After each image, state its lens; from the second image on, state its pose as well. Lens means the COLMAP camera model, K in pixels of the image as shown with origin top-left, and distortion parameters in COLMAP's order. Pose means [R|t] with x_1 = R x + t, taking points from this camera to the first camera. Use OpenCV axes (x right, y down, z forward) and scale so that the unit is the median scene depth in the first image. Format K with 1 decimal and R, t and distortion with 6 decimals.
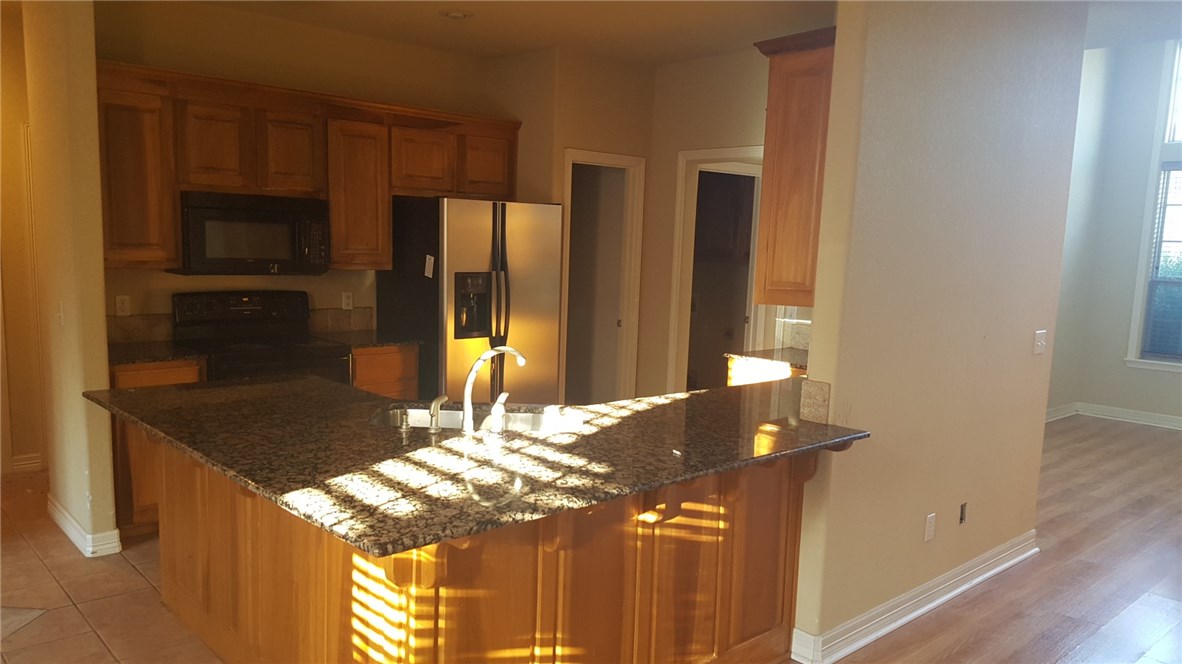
lens RADIAL K [[867.2, 0, 591.0], [0, 867.2, 332.0], [0, 0, 1]] dist [-0.027751, 0.002923]
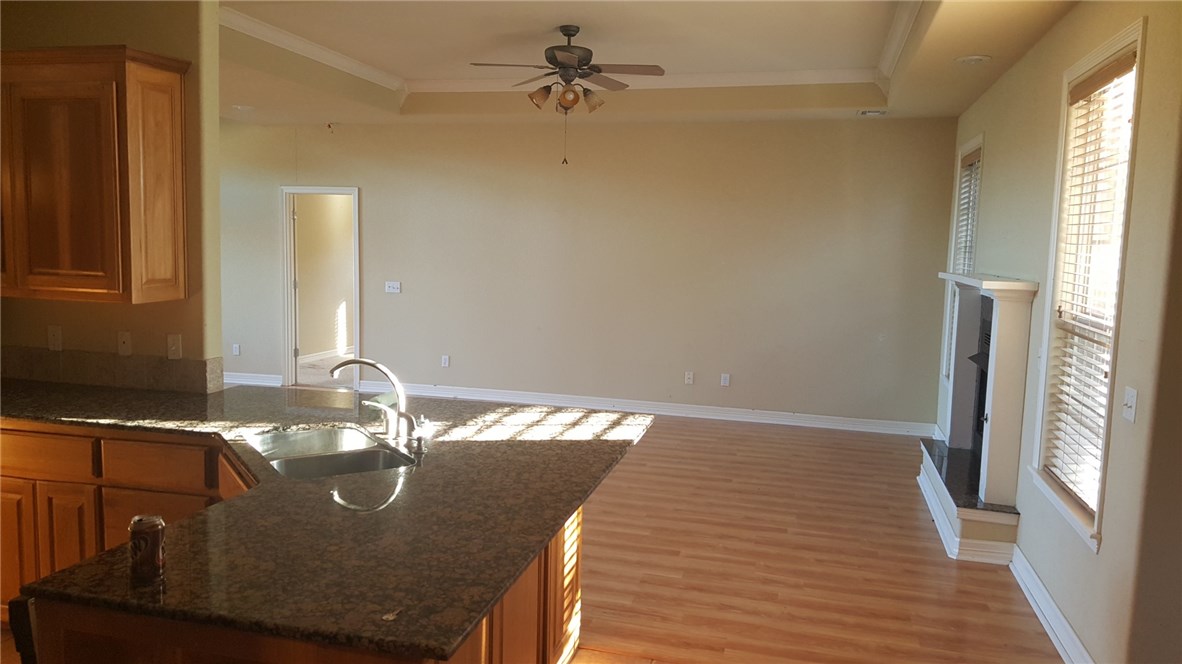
lens RADIAL K [[867.2, 0, 591.0], [0, 867.2, 332.0], [0, 0, 1]] dist [-0.027751, 0.002923]
pose [[-0.529002, -0.125592, 0.839276, -1.736382], [0.051434, 0.982425, 0.179432, -0.288995], [-0.847060, 0.138087, -0.513245, 2.027331]]
